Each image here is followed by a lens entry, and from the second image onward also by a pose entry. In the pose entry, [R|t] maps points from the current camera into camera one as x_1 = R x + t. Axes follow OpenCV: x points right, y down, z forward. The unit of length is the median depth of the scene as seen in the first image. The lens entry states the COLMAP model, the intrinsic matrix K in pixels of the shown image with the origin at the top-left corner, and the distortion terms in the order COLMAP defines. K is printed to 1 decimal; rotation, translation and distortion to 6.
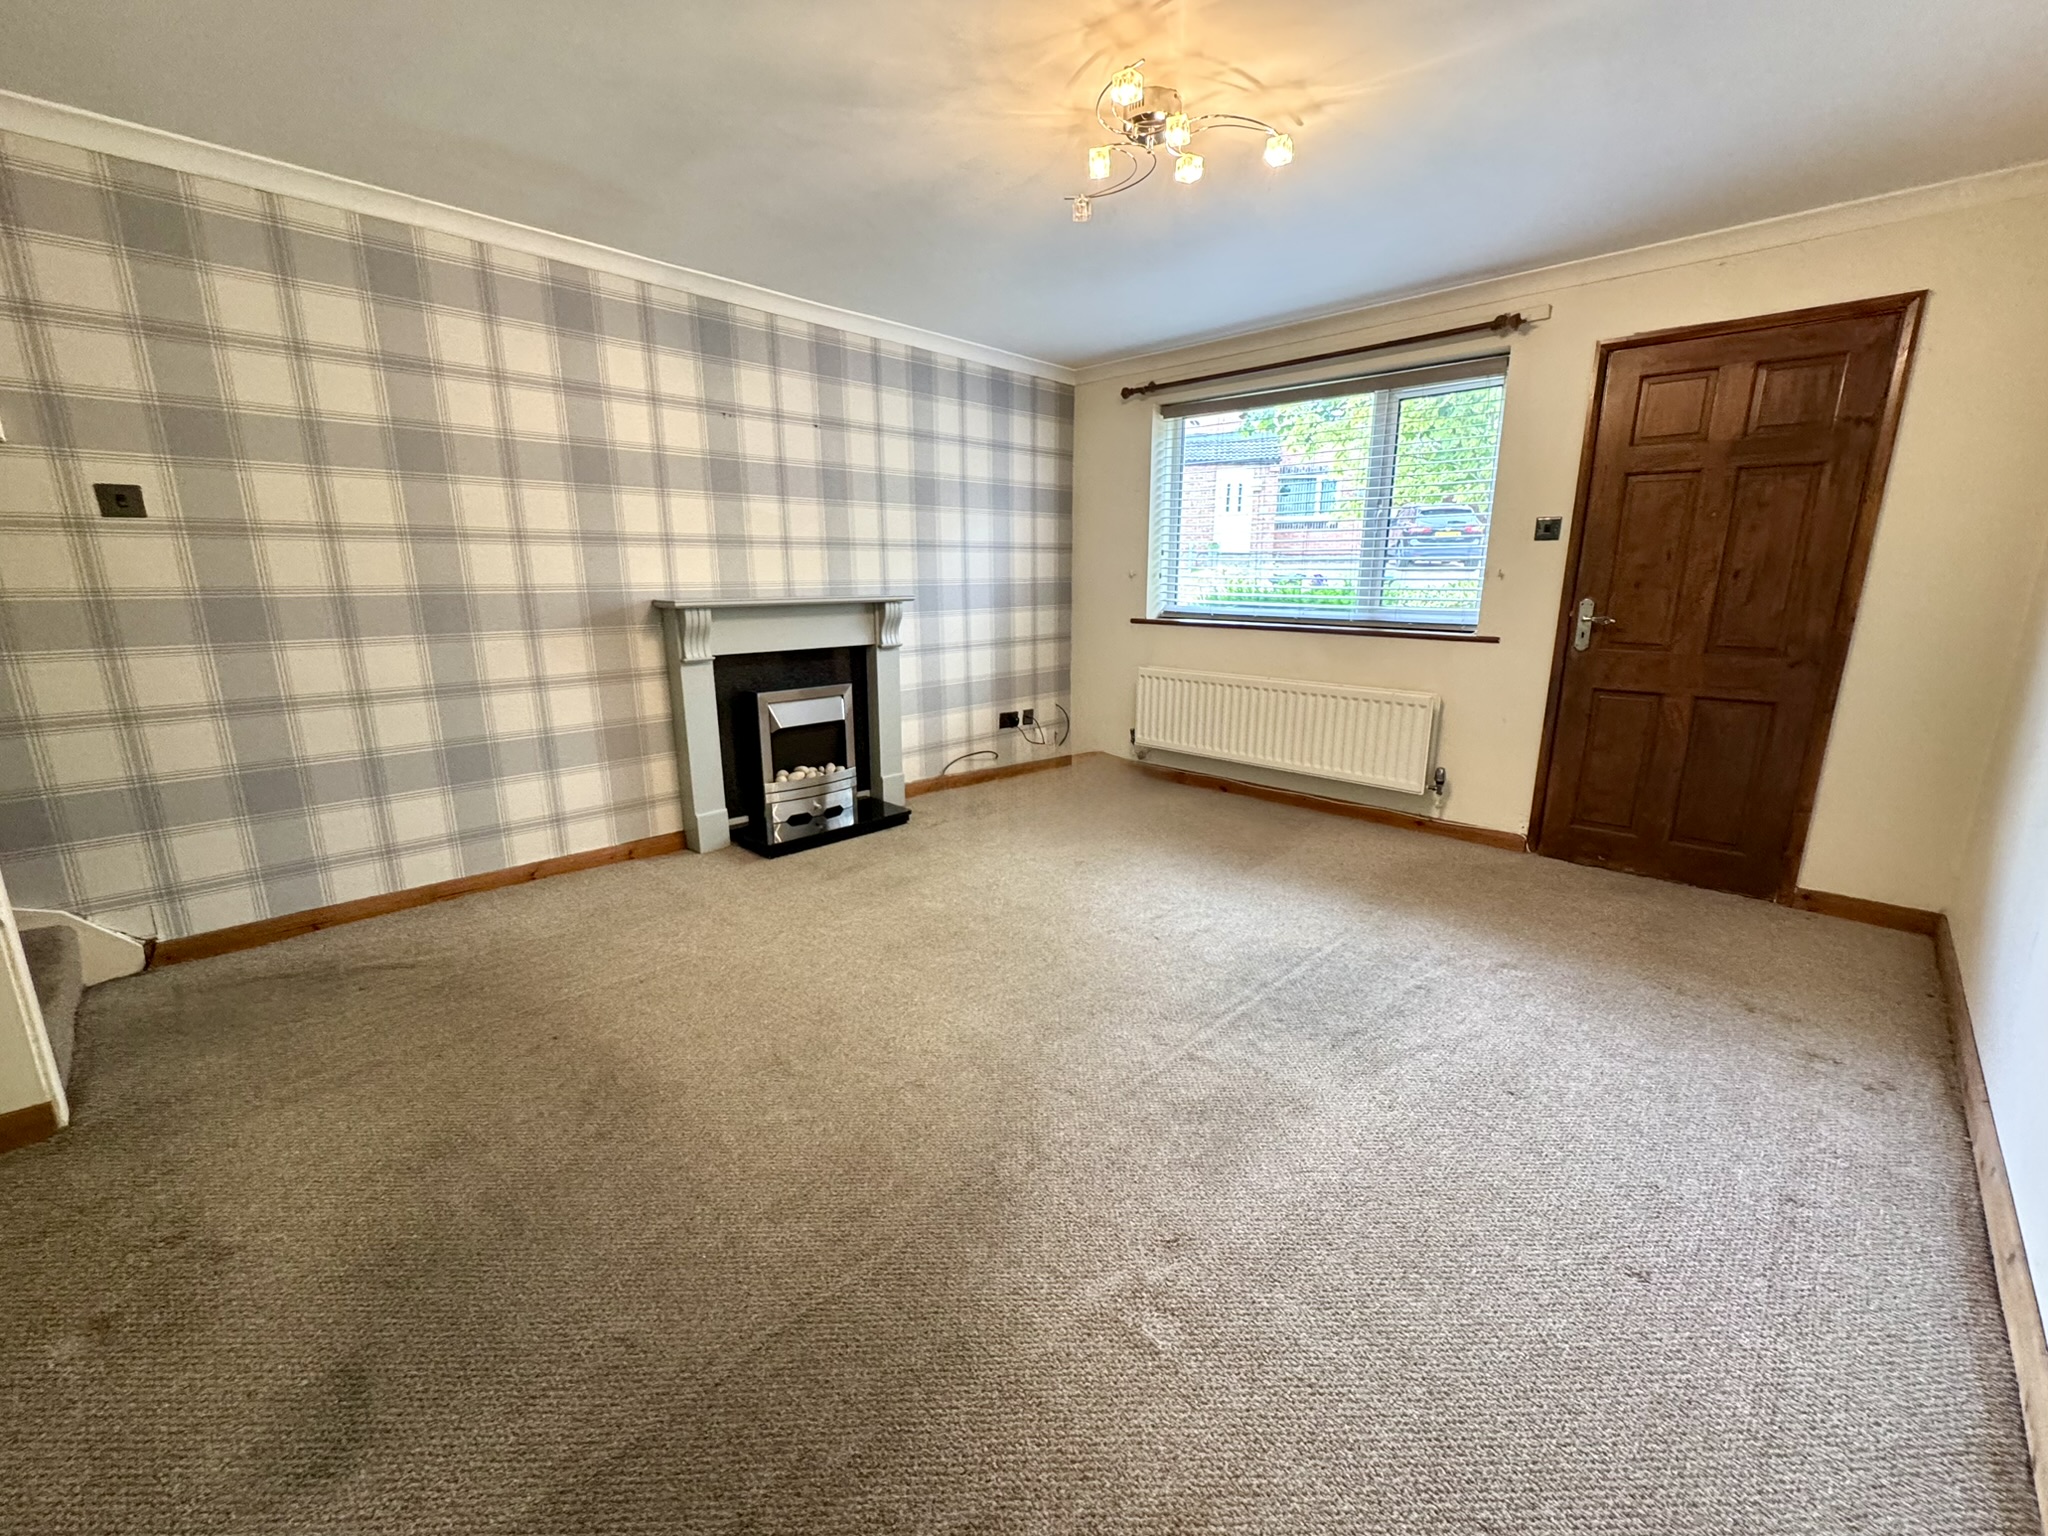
lens RADIAL K [[839.8, 0, 1022.6], [0, 839.8, 763.0], [0, 0, 1]] dist [-0.003224, -0.000253]
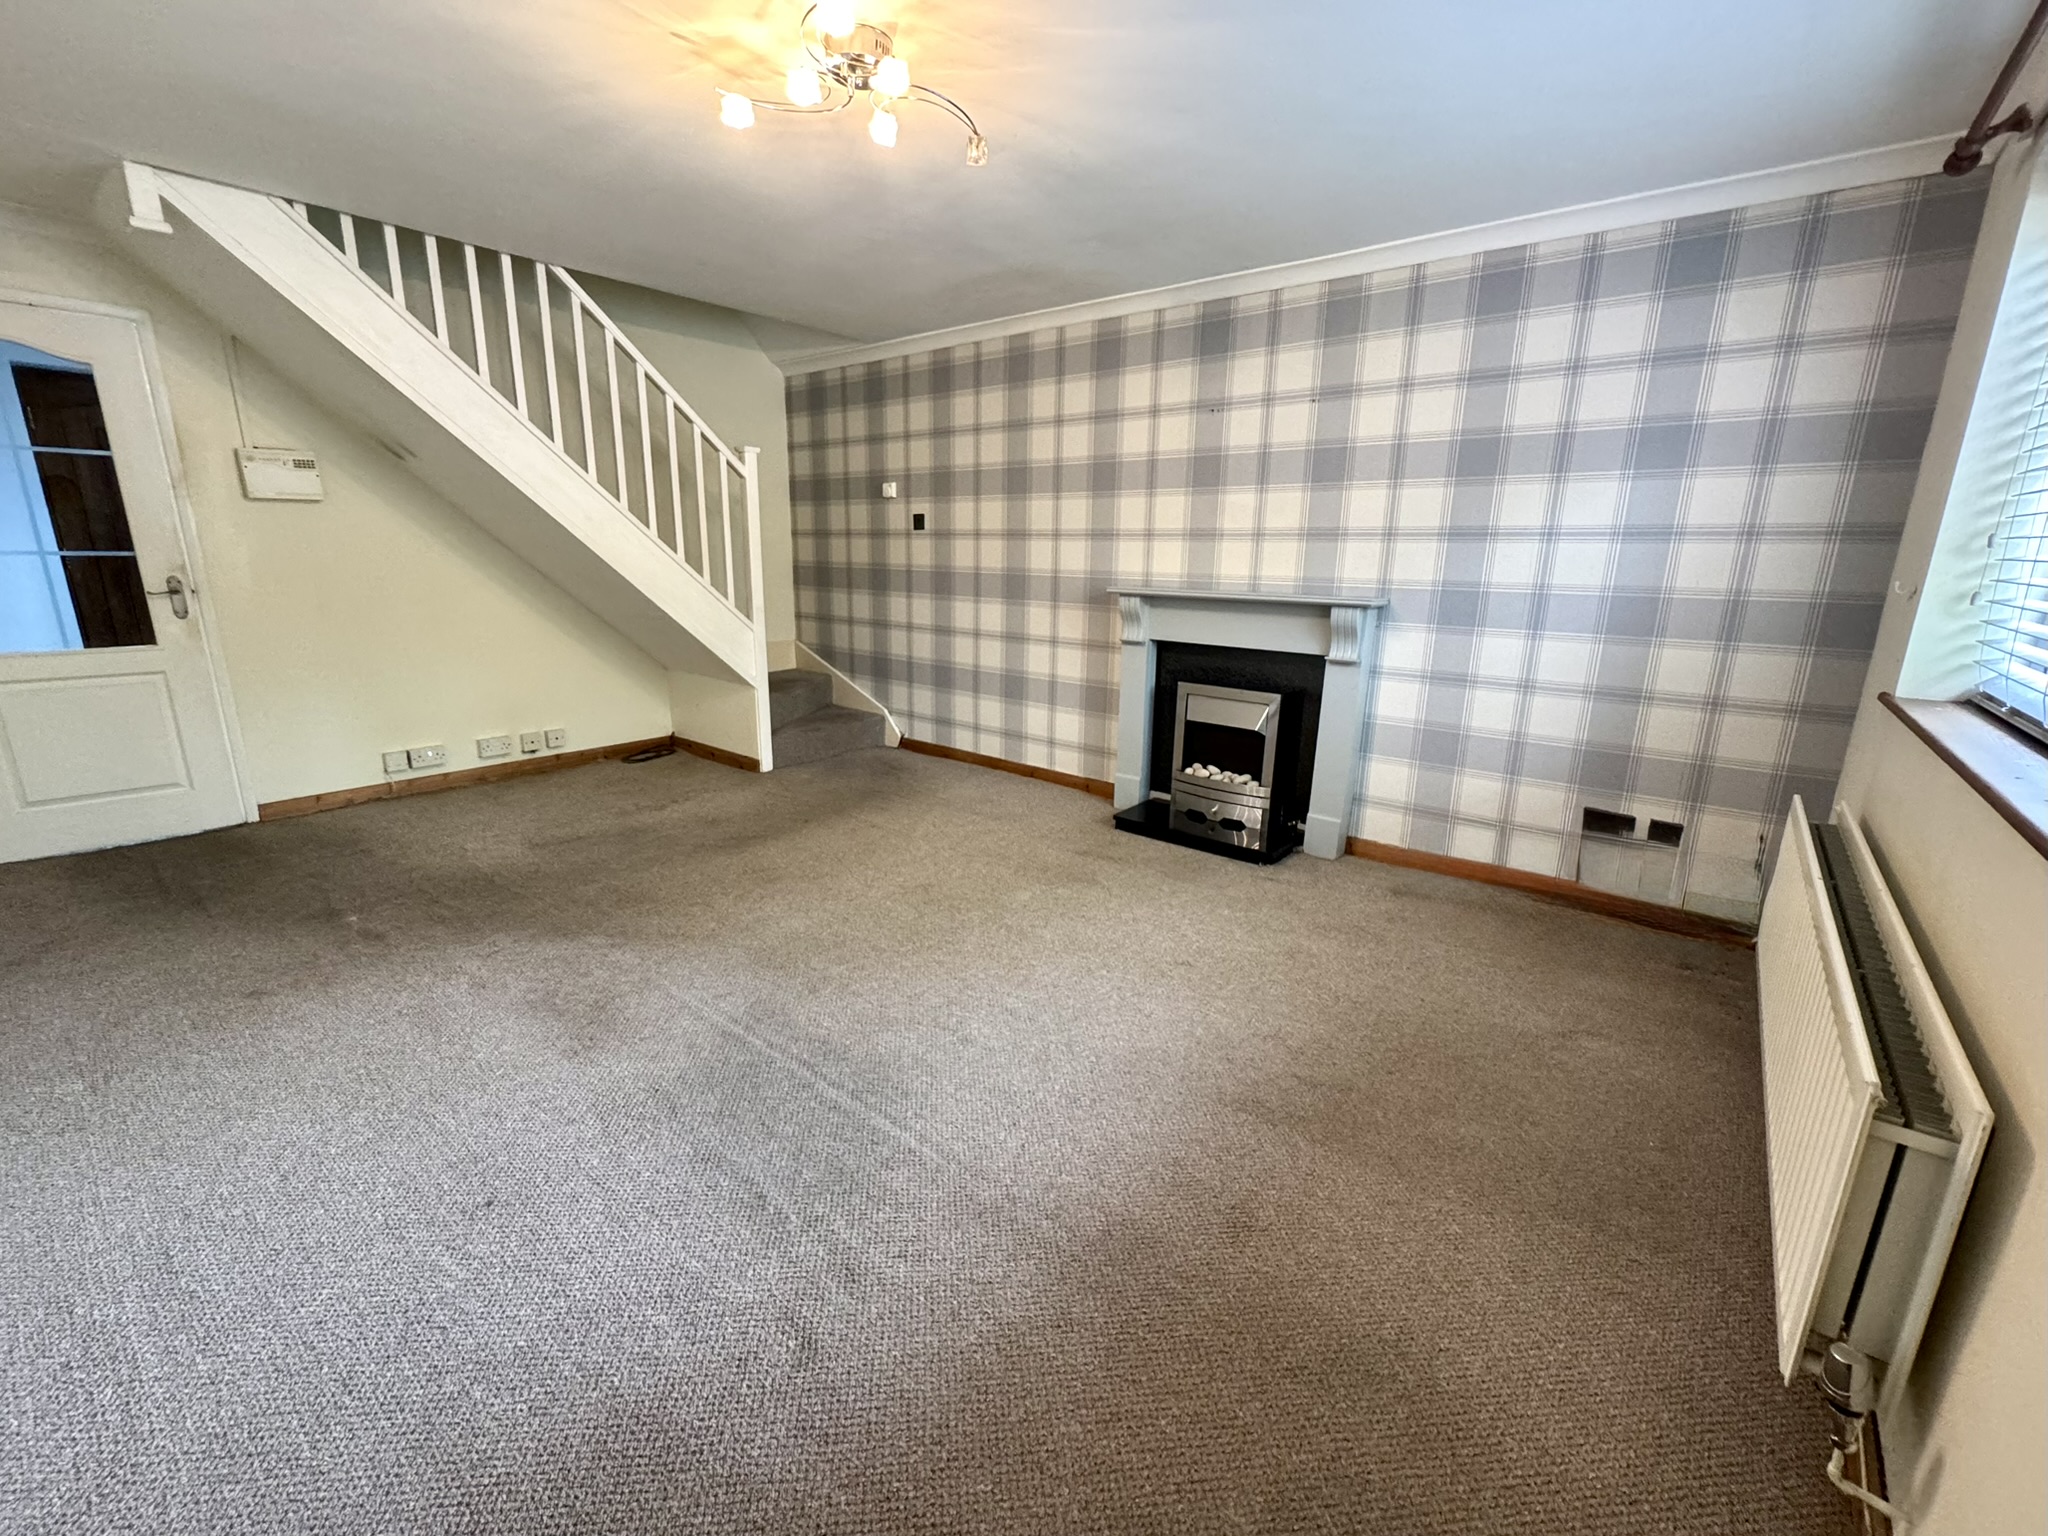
lens RADIAL K [[839.8, 0, 1024.7], [0, 839.8, 766.0], [0, 0, 1]] dist [-0.003224, -0.000253]
pose [[0.098155, 0.242555, -0.965159, 0.697544], [-0.242493, 0.946439, 0.213189, -0.160684], [0.965175, 0.213119, 0.151716, 0.689025]]
